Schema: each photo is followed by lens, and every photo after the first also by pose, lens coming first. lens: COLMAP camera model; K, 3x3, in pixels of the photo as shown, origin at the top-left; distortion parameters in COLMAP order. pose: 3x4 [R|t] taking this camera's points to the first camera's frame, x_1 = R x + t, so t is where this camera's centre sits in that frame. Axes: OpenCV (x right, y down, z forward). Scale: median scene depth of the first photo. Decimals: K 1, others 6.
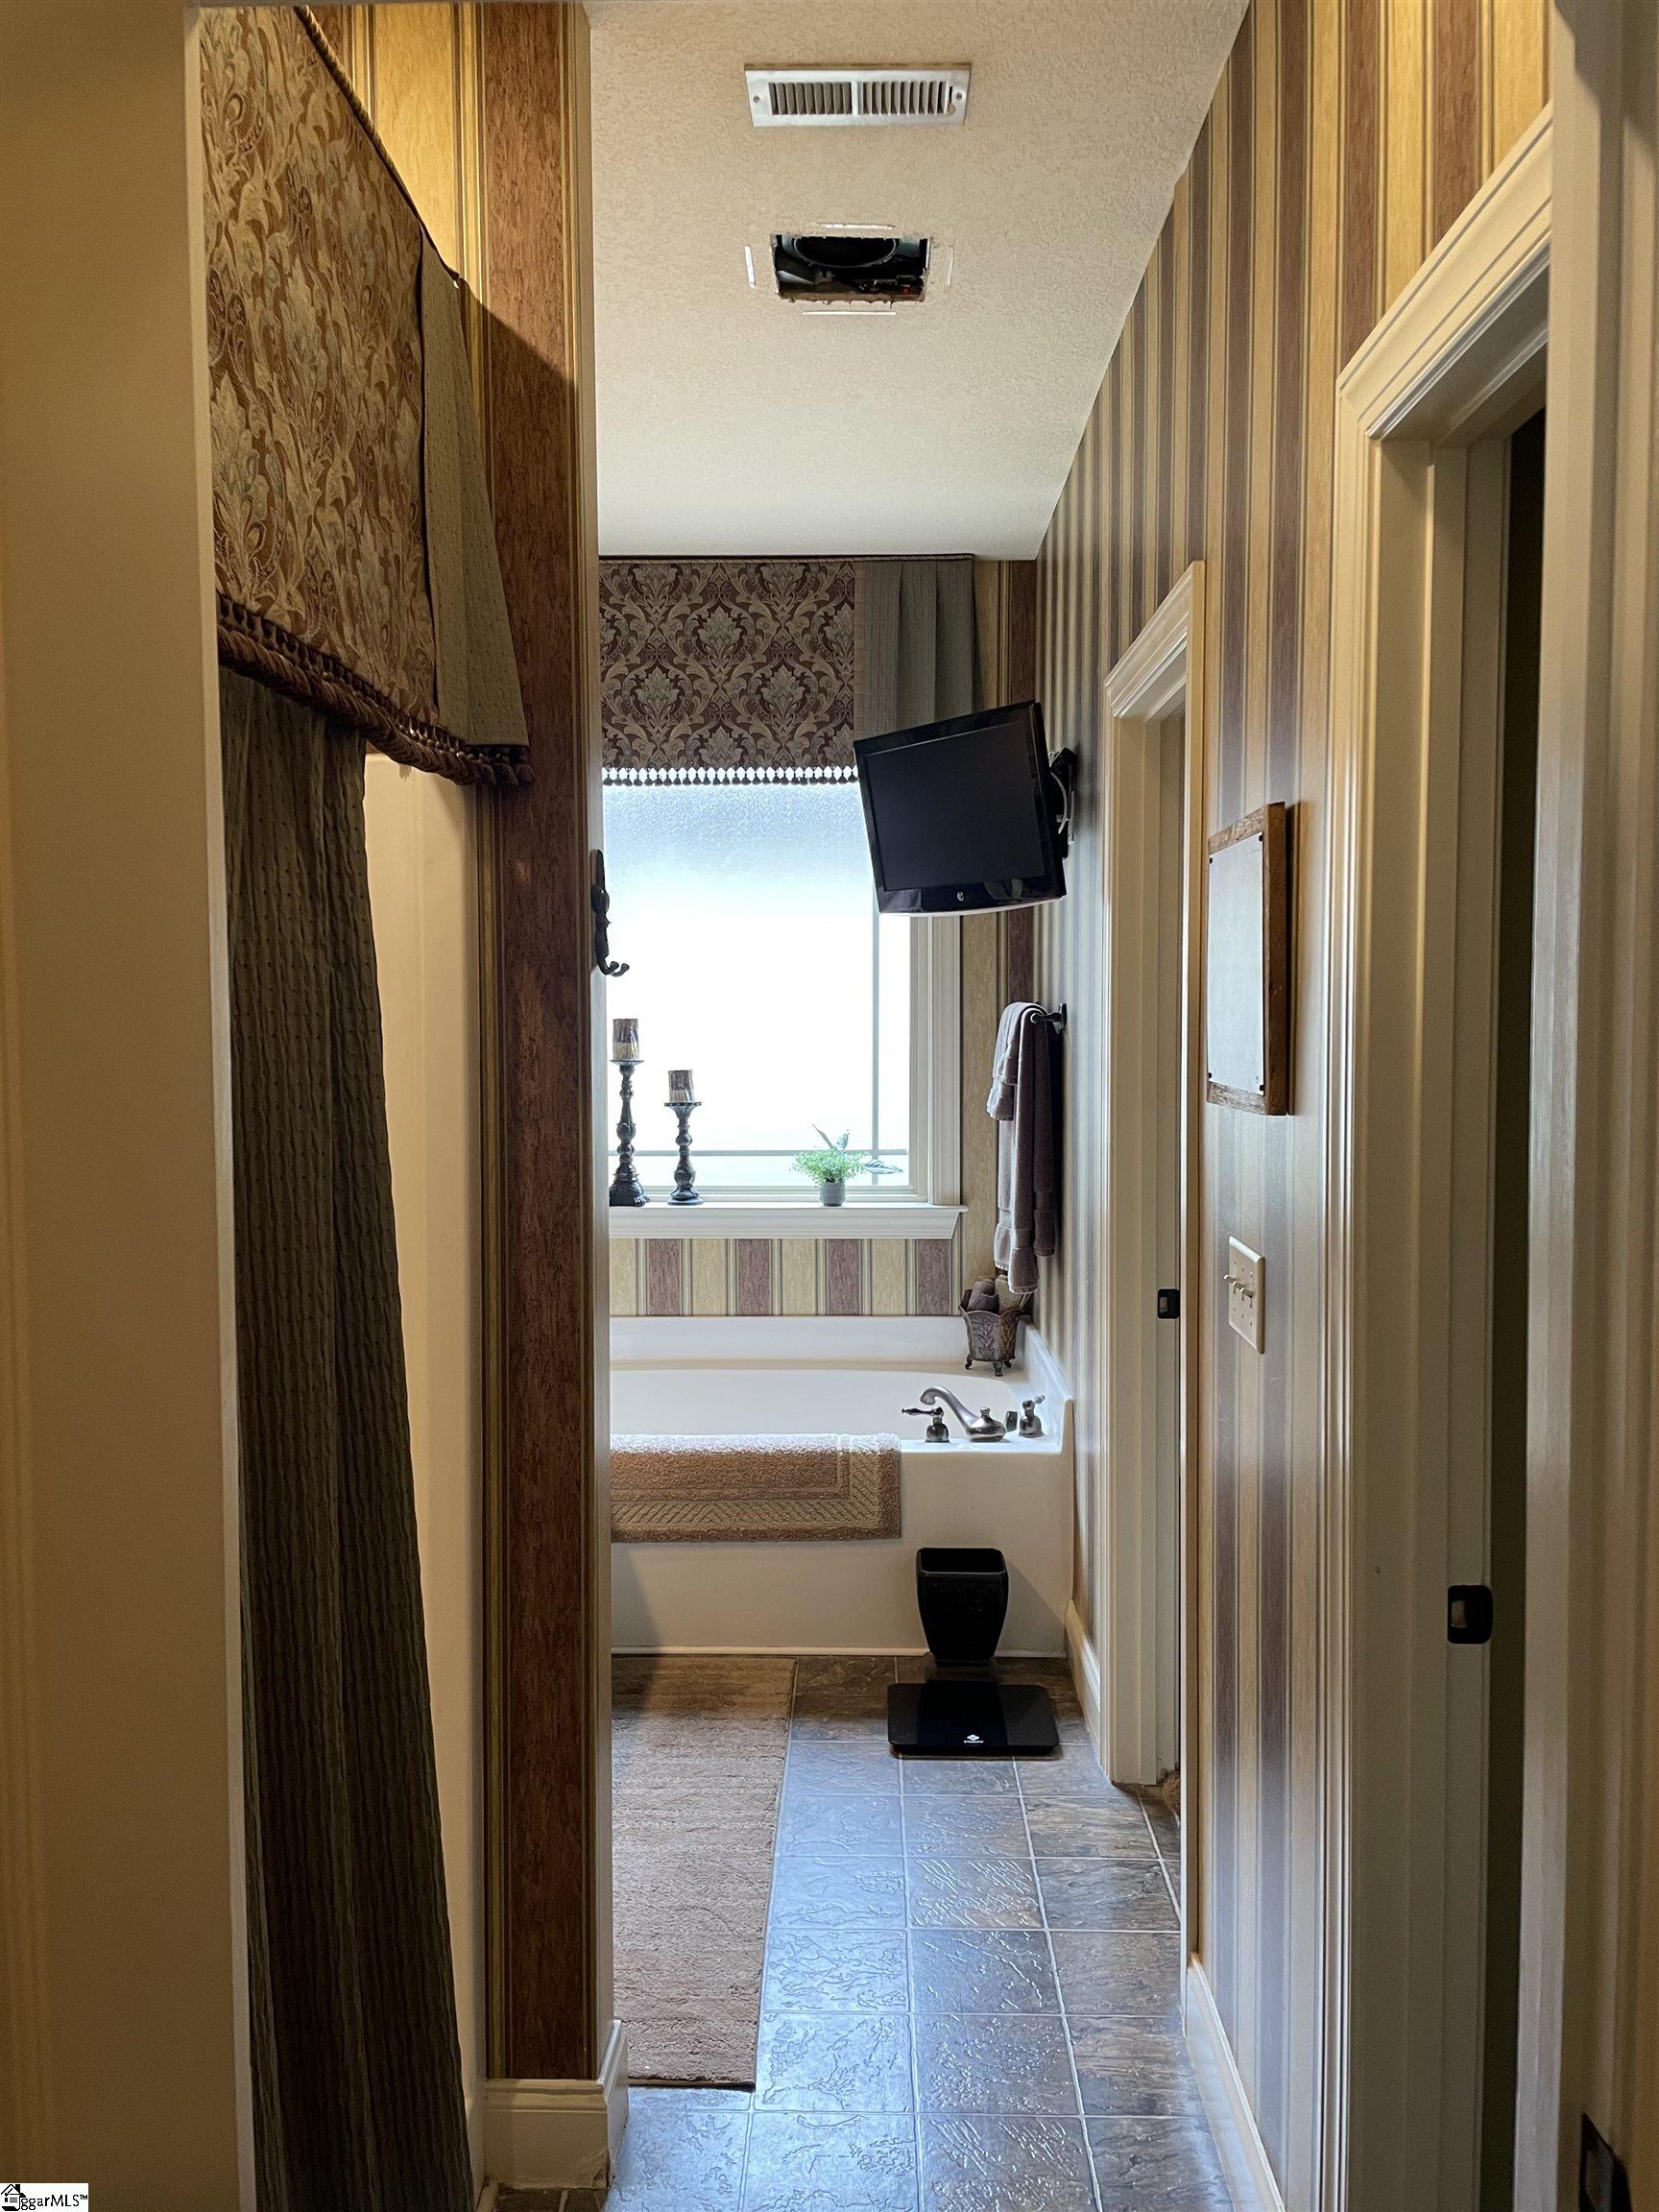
lens RADIAL K [[1695.6, 0, 841.2], [0, 1695.6, 1098.2], [0, 0, 1]] dist [0.113877, -0.147499]
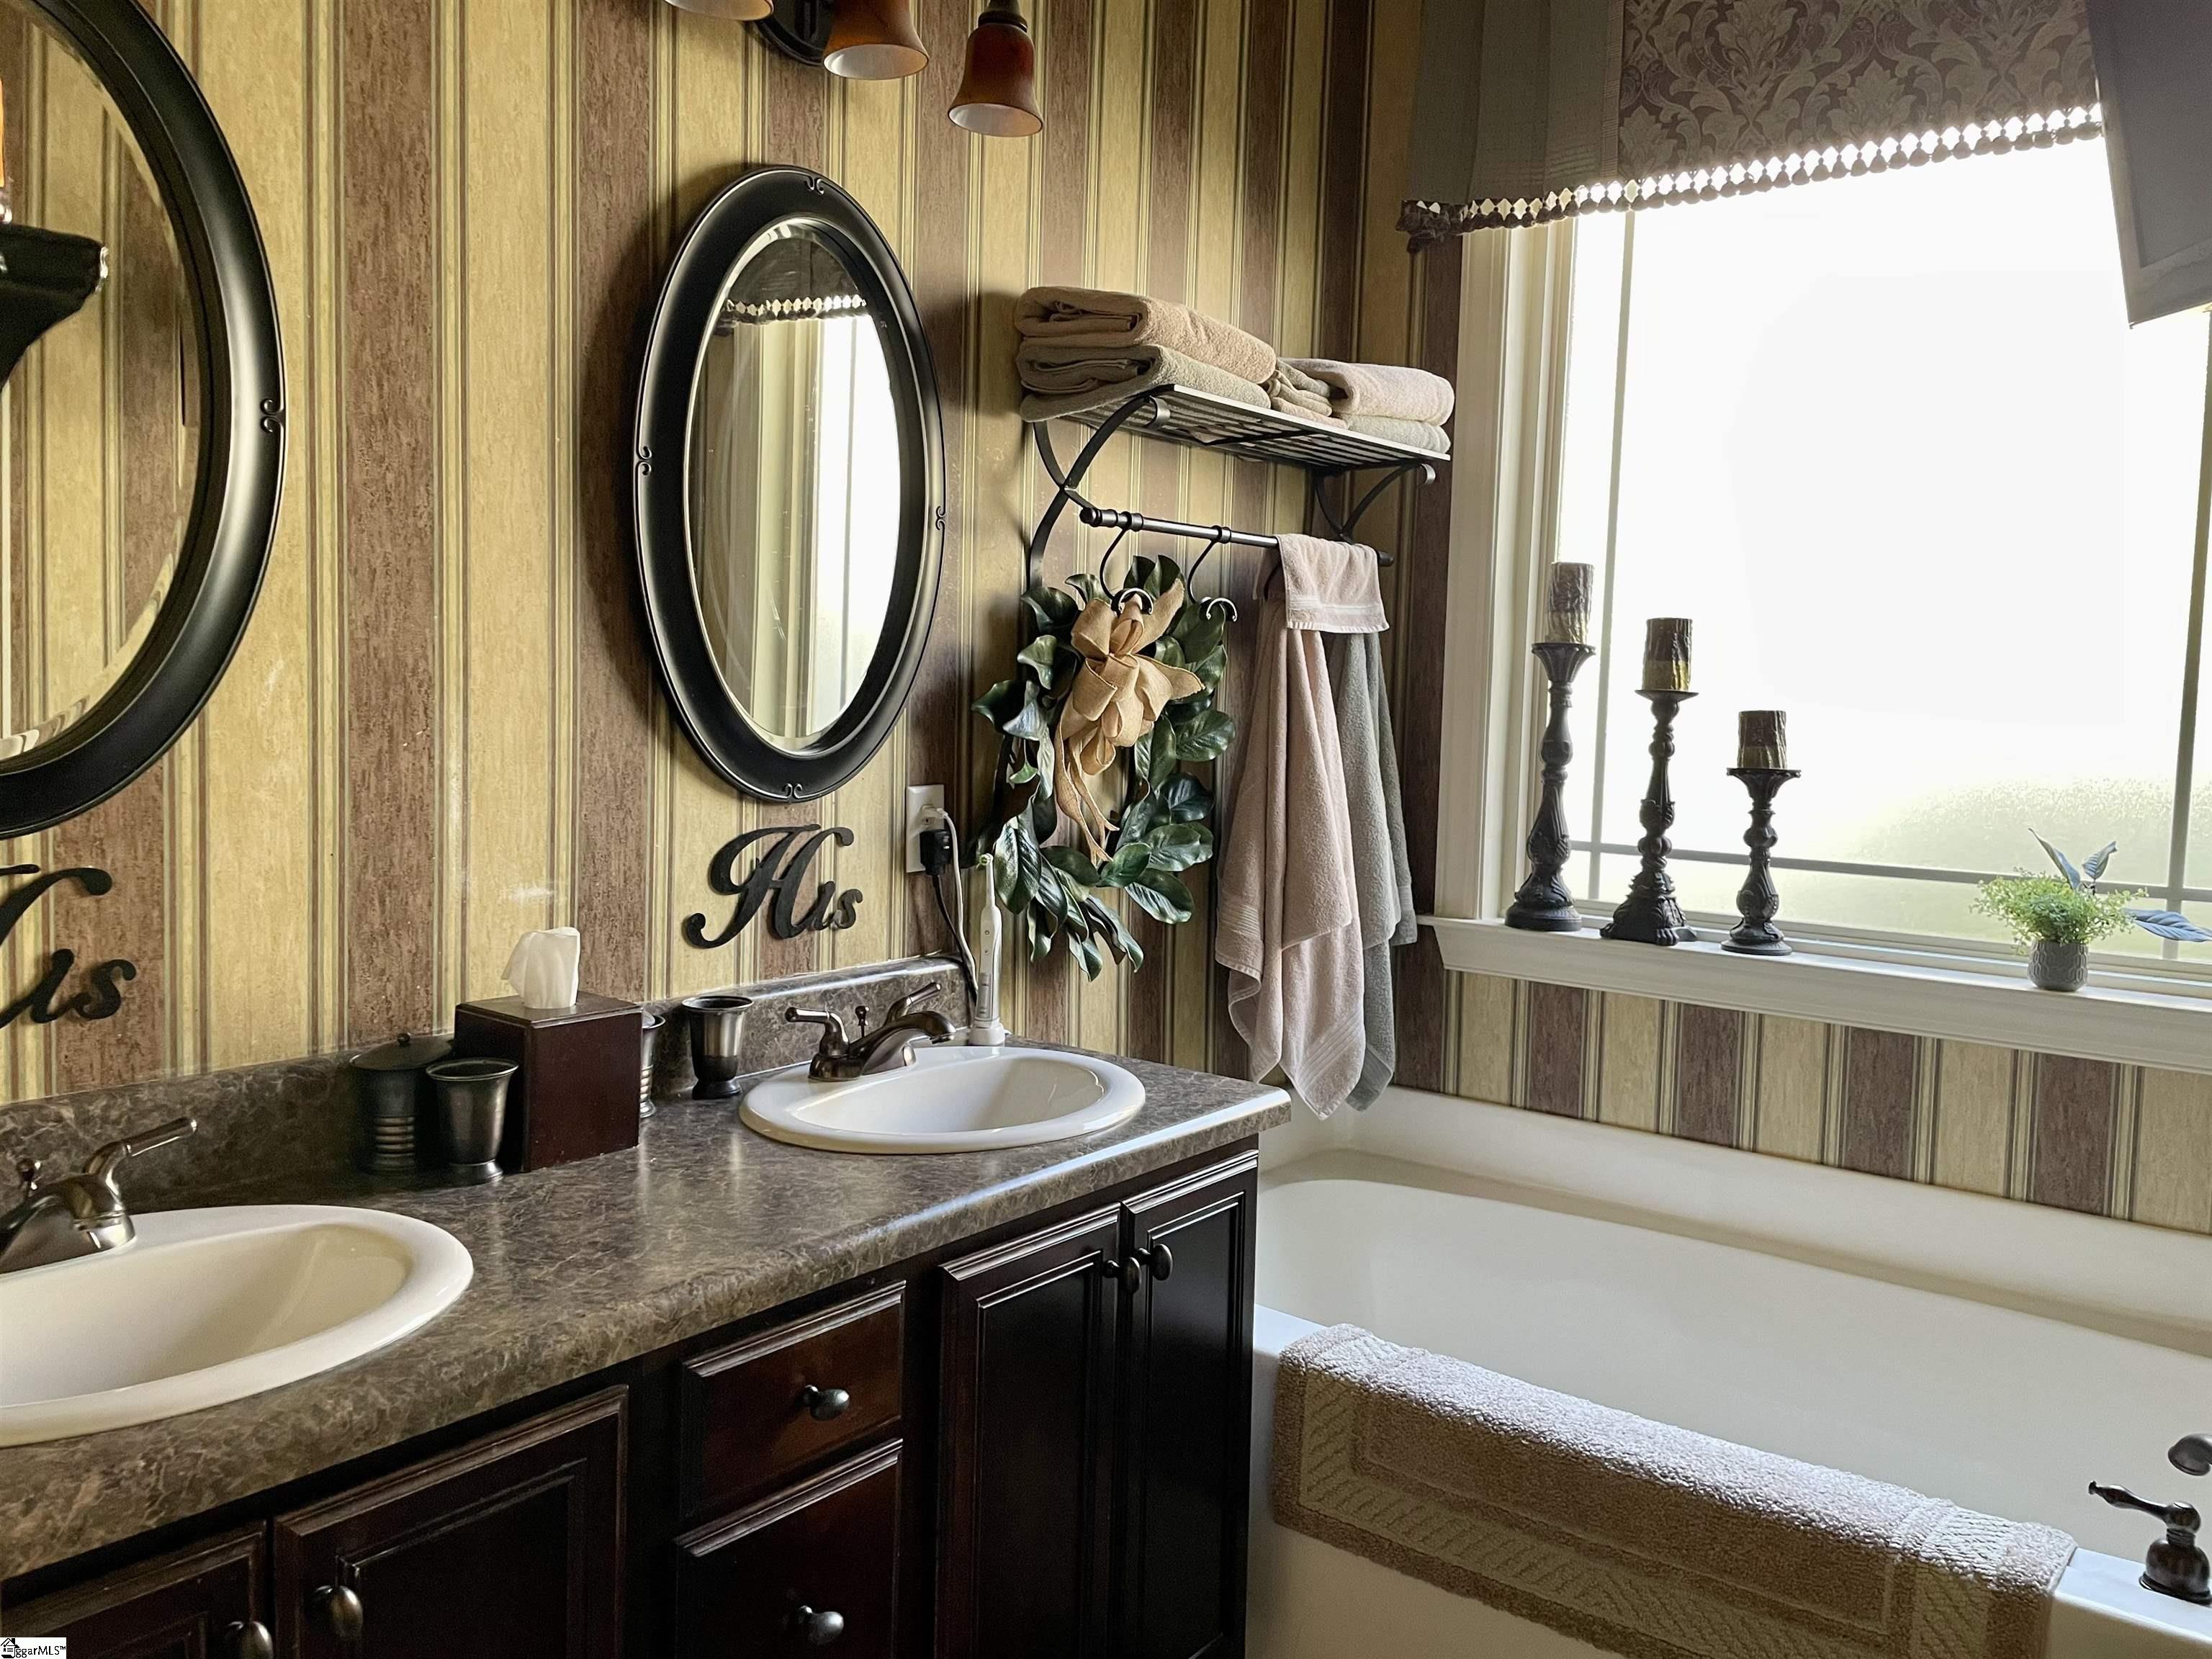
lens RADIAL K [[1695.6, 0, 1101.2], [0, 1695.6, 807.9], [0, 0, 1]] dist [0.113877, -0.147499]
pose [[0.793895, 0.064914, -0.604580, 0.076795], [-0.059483, 0.997807, 0.029026, 0.011519], [0.605139, 0.012919, 0.796015, 0.418132]]
